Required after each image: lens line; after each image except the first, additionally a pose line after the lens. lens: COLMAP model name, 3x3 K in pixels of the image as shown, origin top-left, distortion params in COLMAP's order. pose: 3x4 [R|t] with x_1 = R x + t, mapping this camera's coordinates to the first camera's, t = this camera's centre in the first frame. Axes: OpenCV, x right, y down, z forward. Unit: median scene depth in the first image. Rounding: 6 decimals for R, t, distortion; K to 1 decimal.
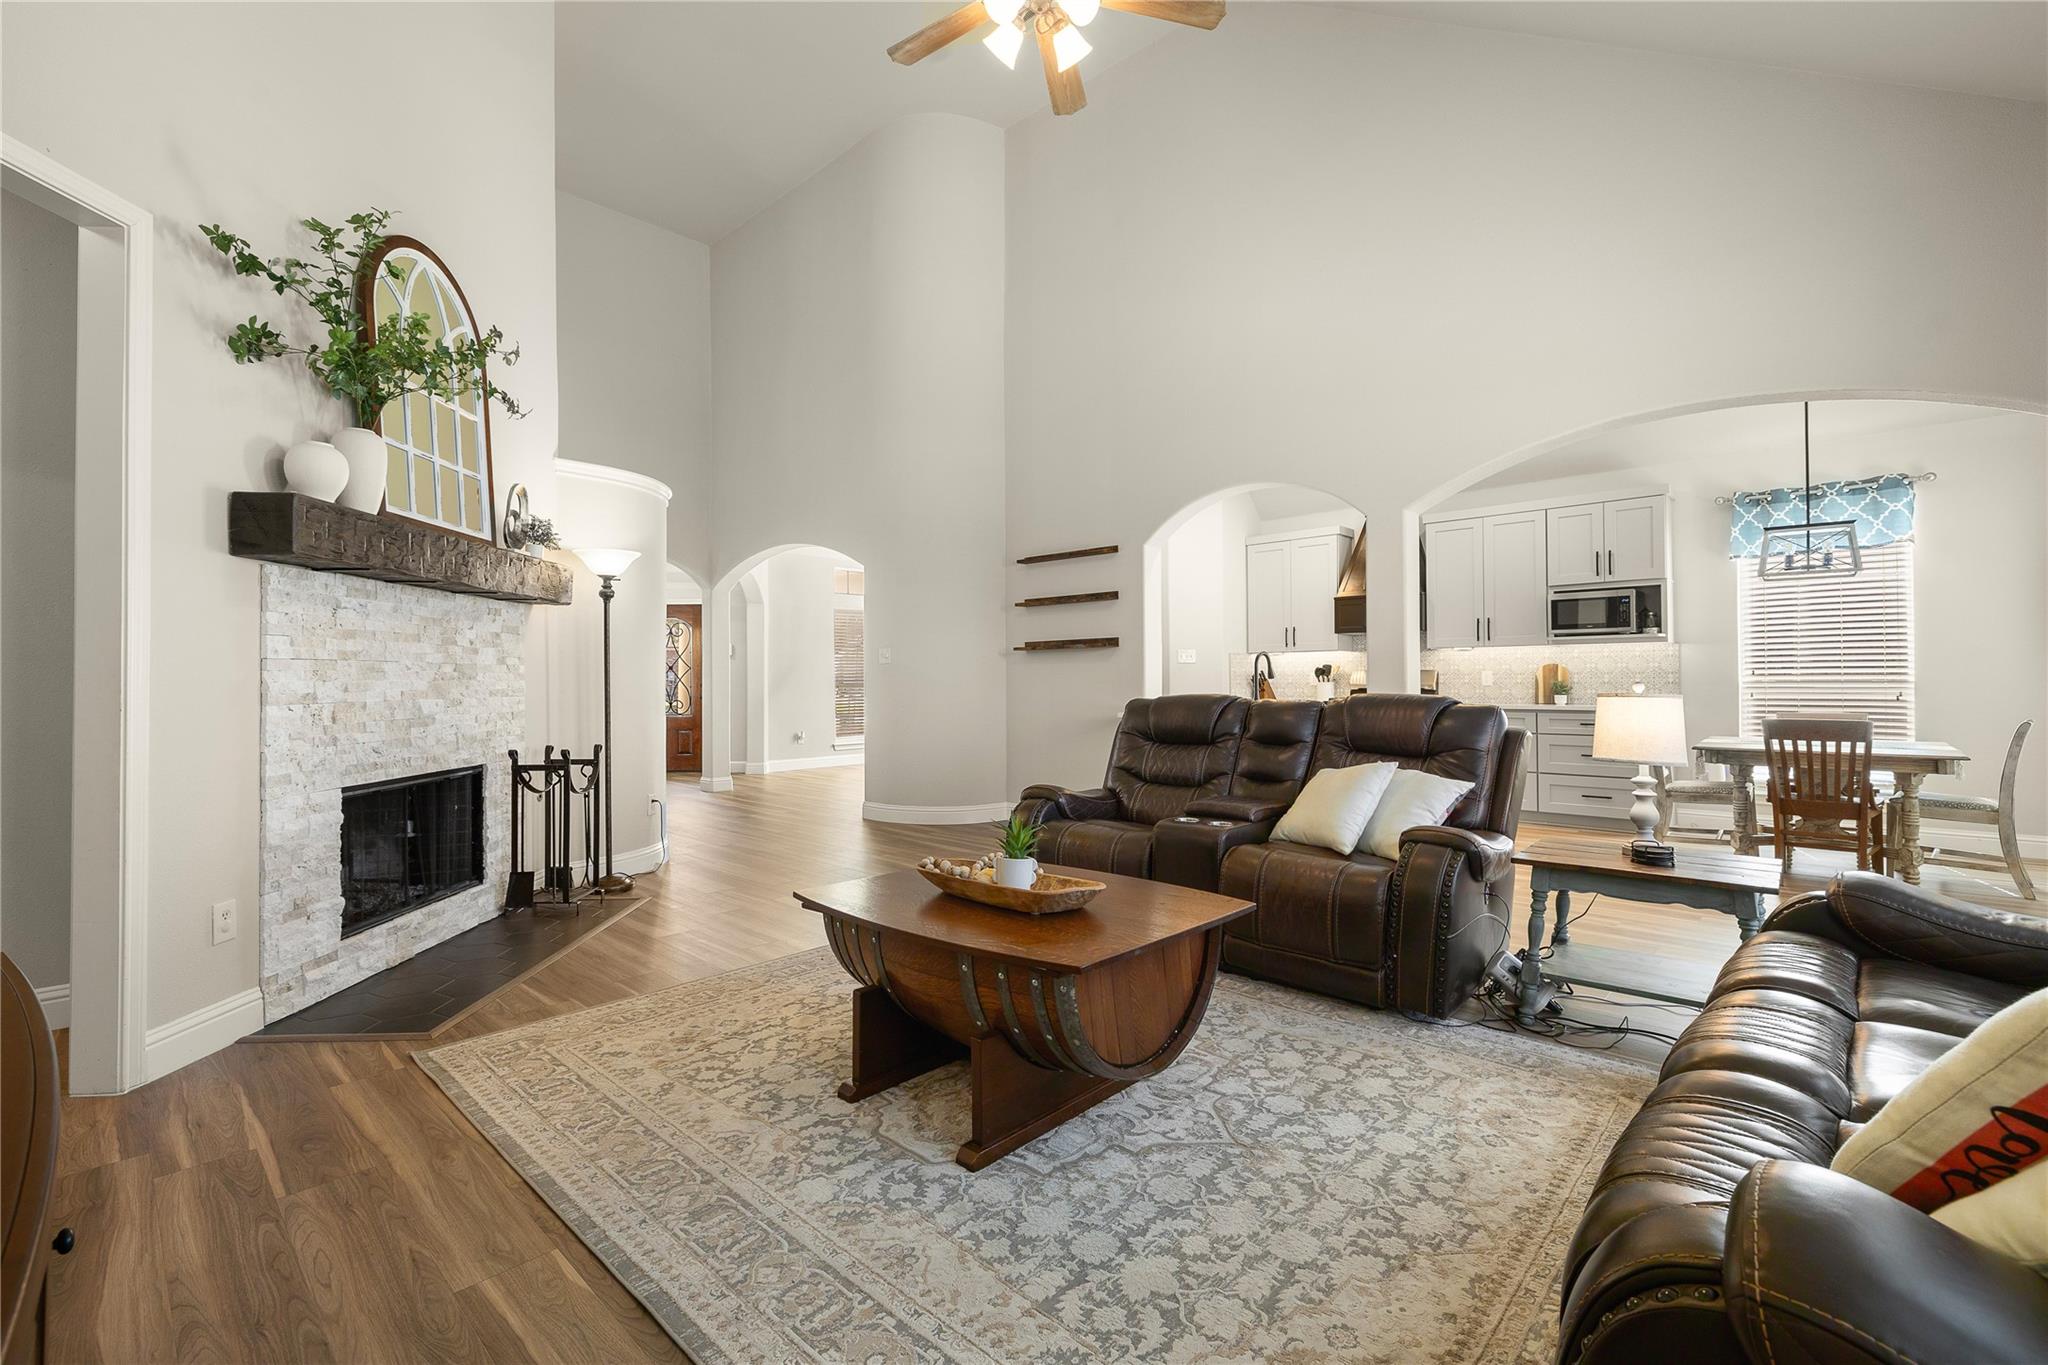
lens RADIAL K [[894.8, 0, 1010.5], [0, 894.8, 672.1], [0, 0, 1]] dist [0.006221, 0.000375]
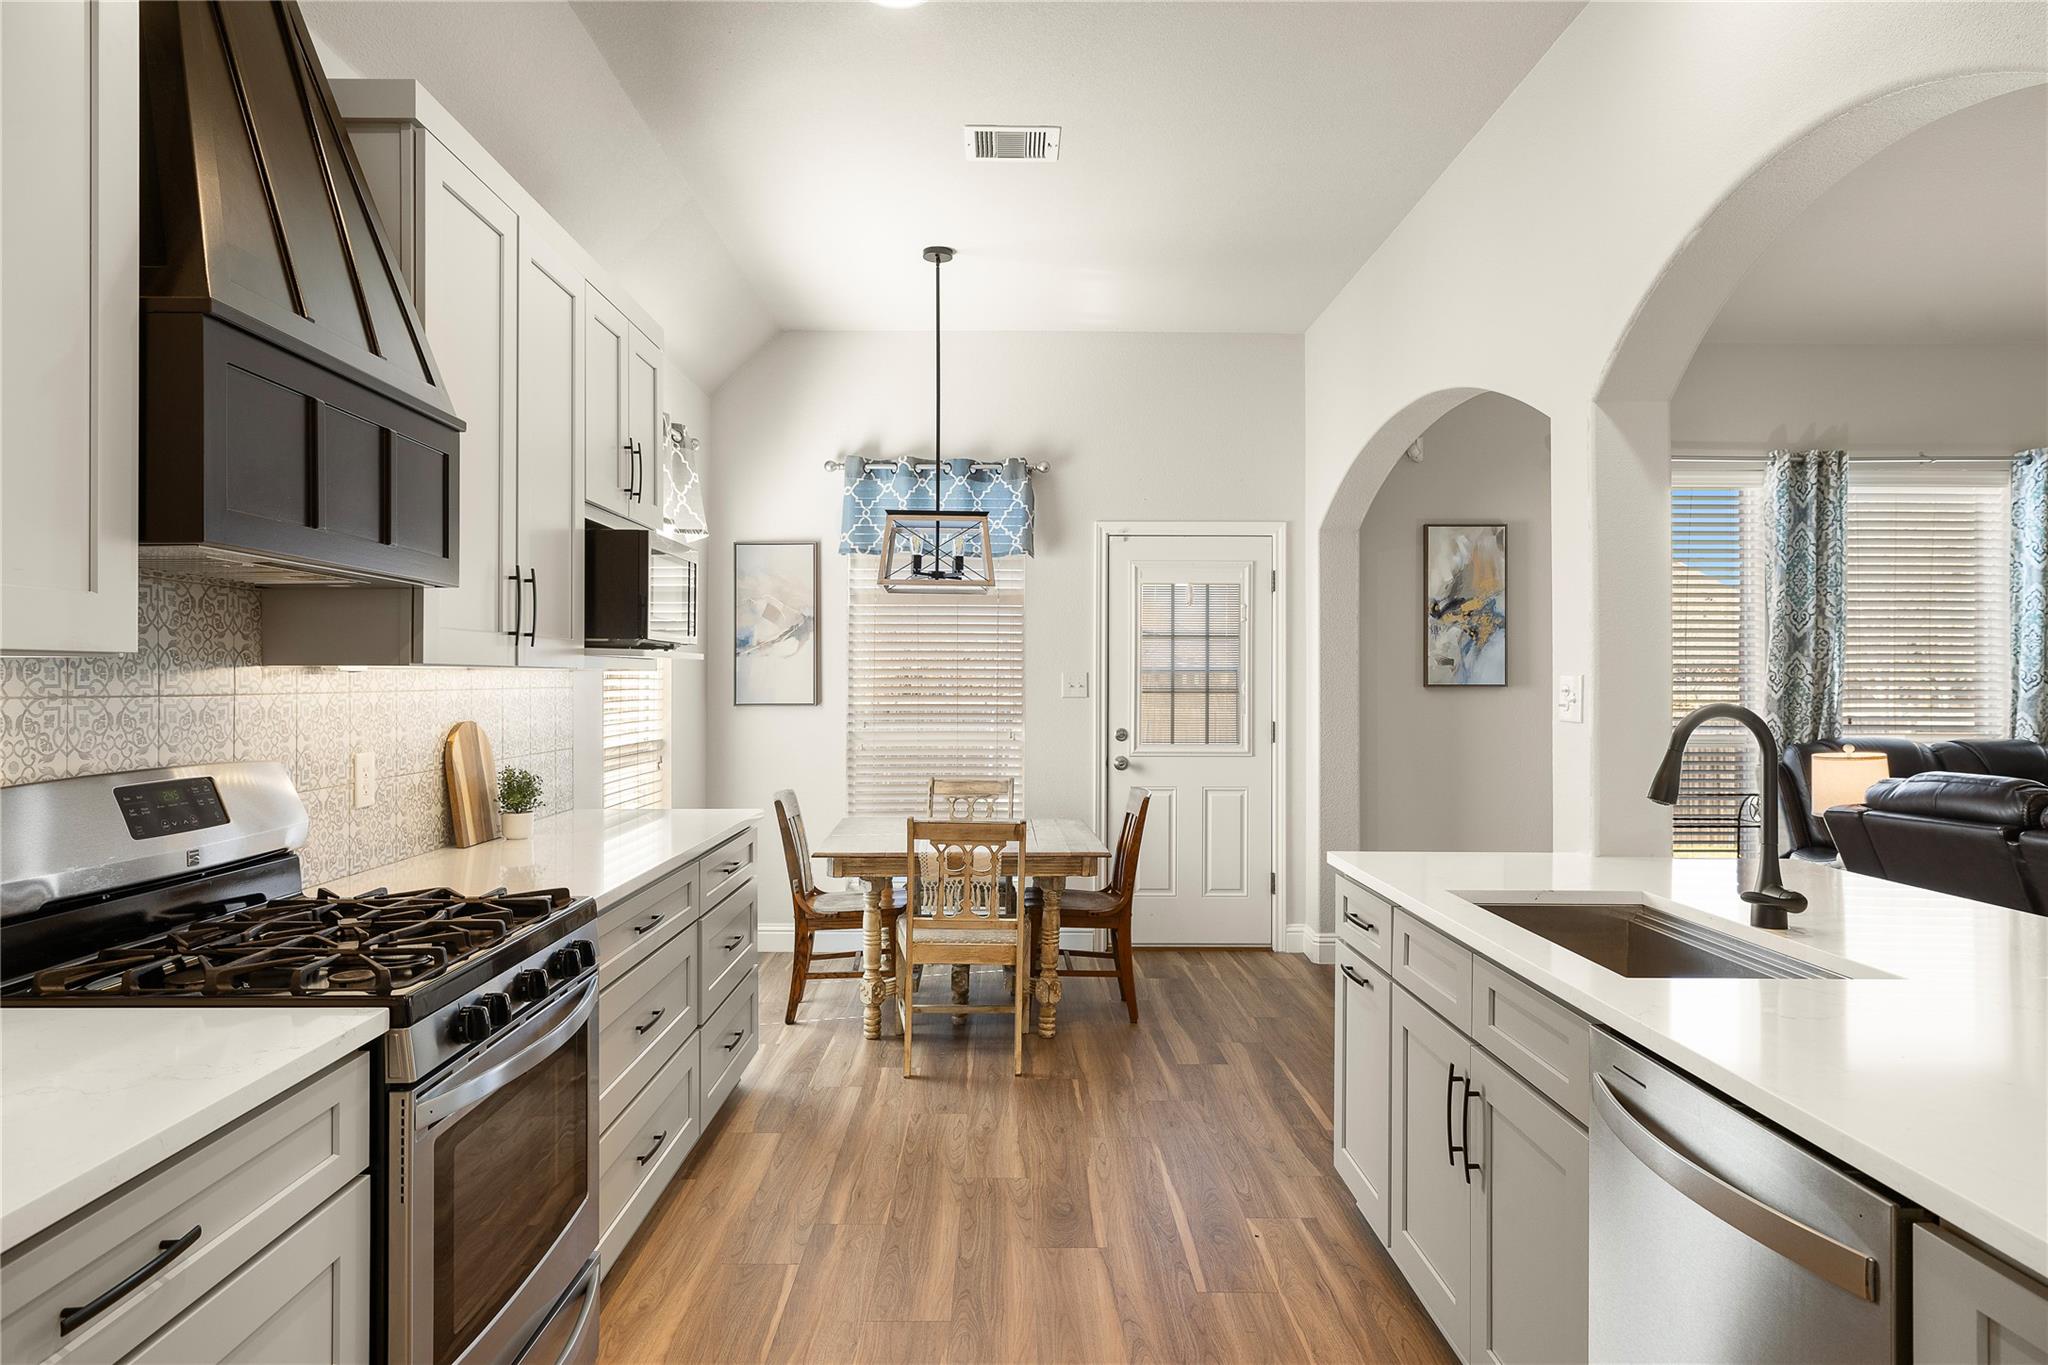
lens RADIAL K [[1199.5, 0, 1024.0], [0, 1199.5, 682.5], [0, 0, 1]] dist [-0.002192, -0.001112]
pose [[-0.701615, 0.001656, 0.712554, 0.358214], [-0.004572, 0.999966, -0.006825, -0.052714], [-0.712541, -0.008046, -0.701584, 2.849060]]
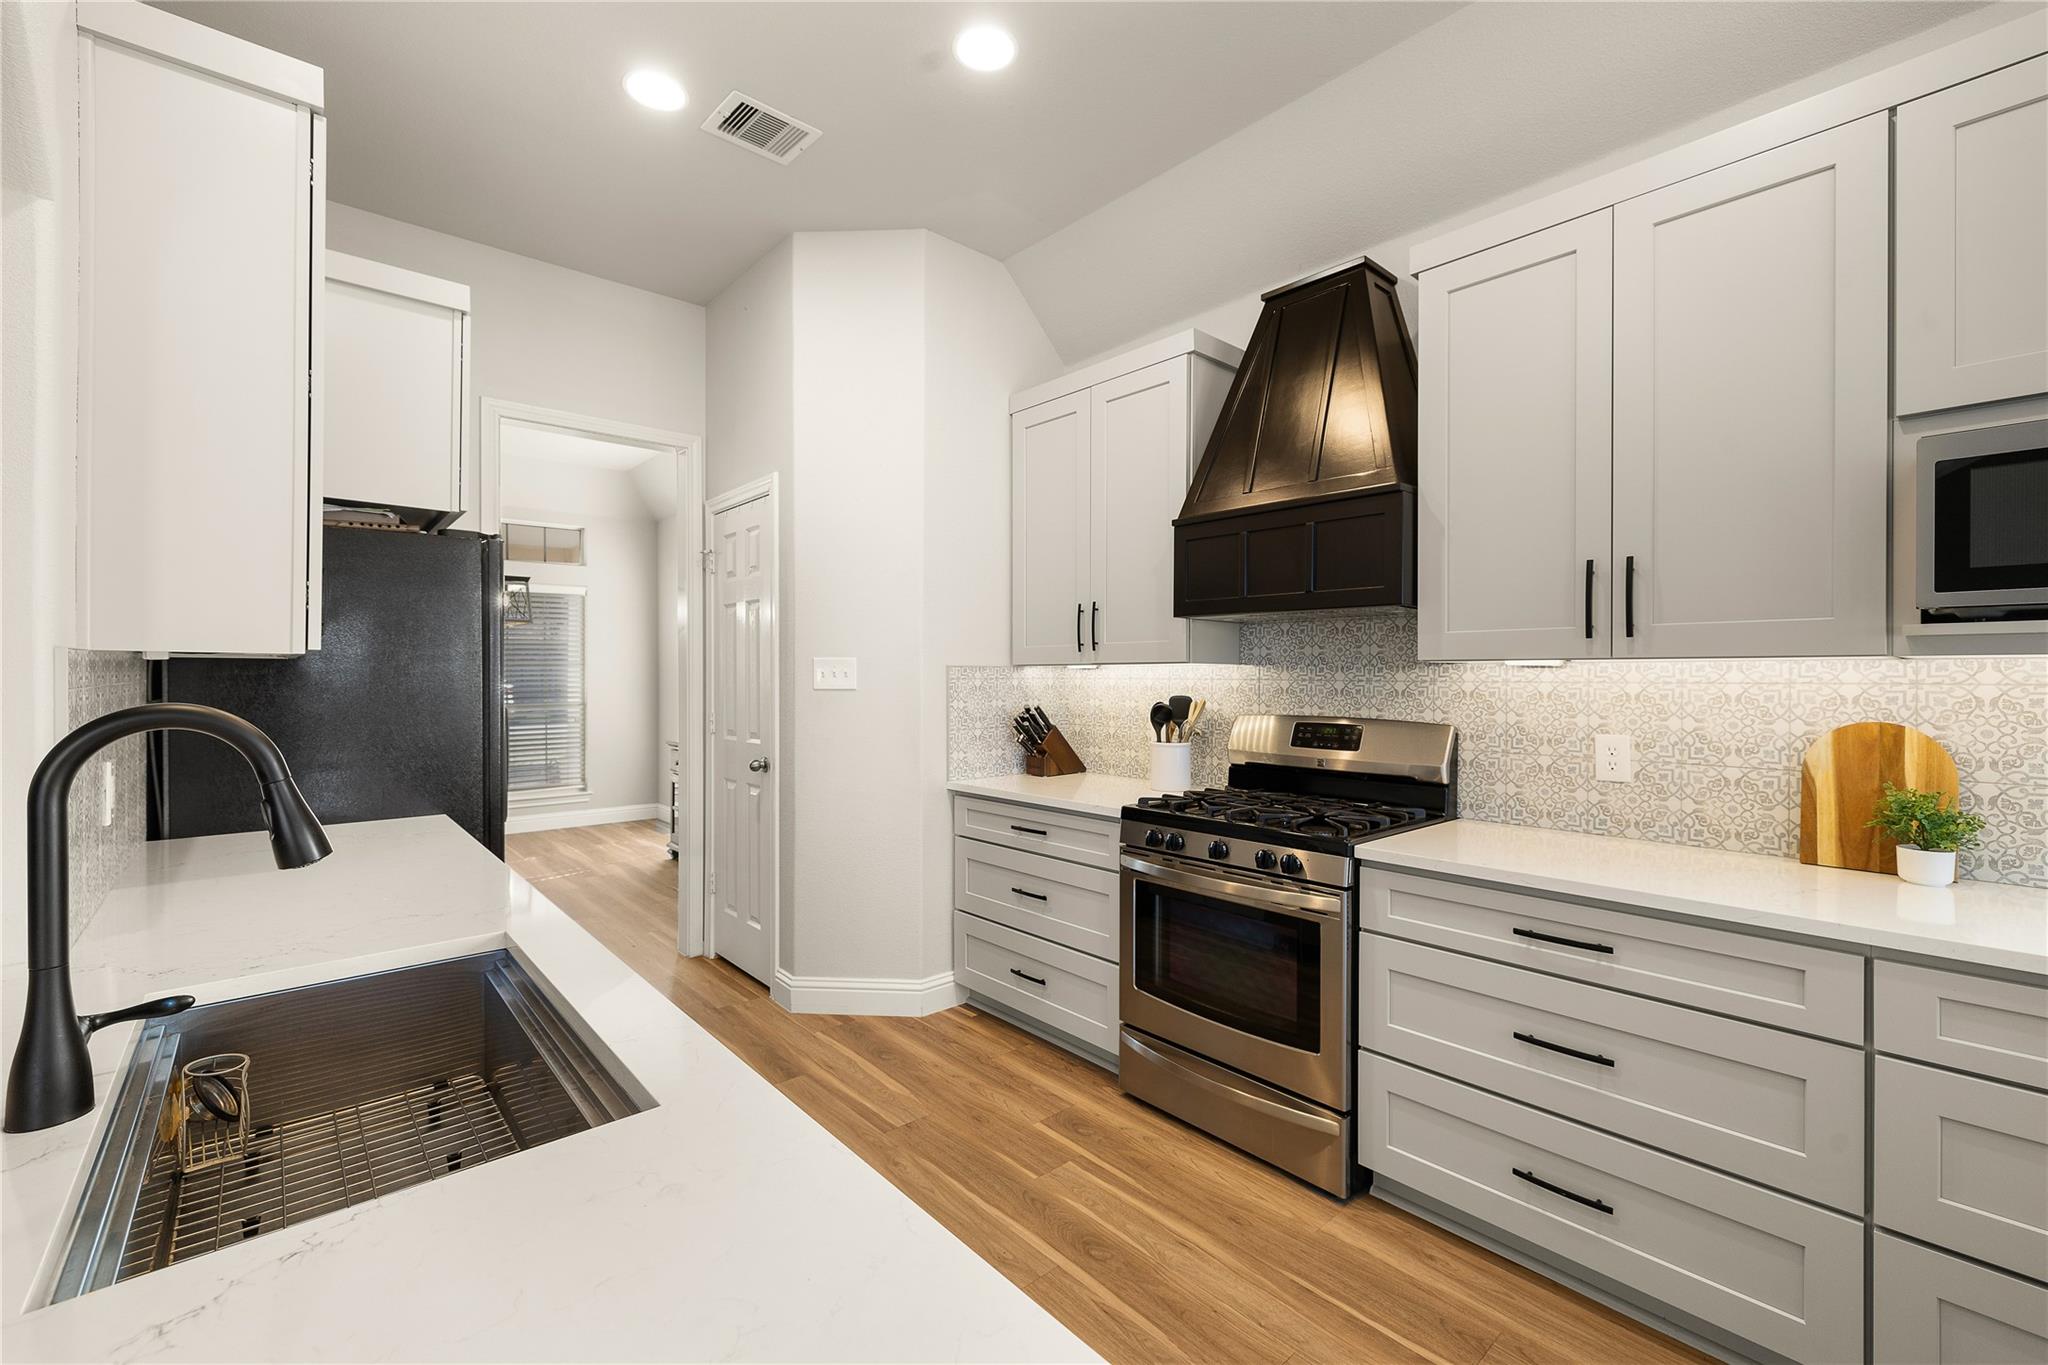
lens RADIAL K [[866.7, 0, 1010.6], [0, 866.7, 679.1], [0, 0, 1]] dist [0.001421, 0.000169]
pose [[0.996182, 0.003645, -0.087223, 0.896495], [-0.002179, 0.999855, 0.016891, -0.064228], [0.087272, -0.016636, 0.996046, 1.752926]]
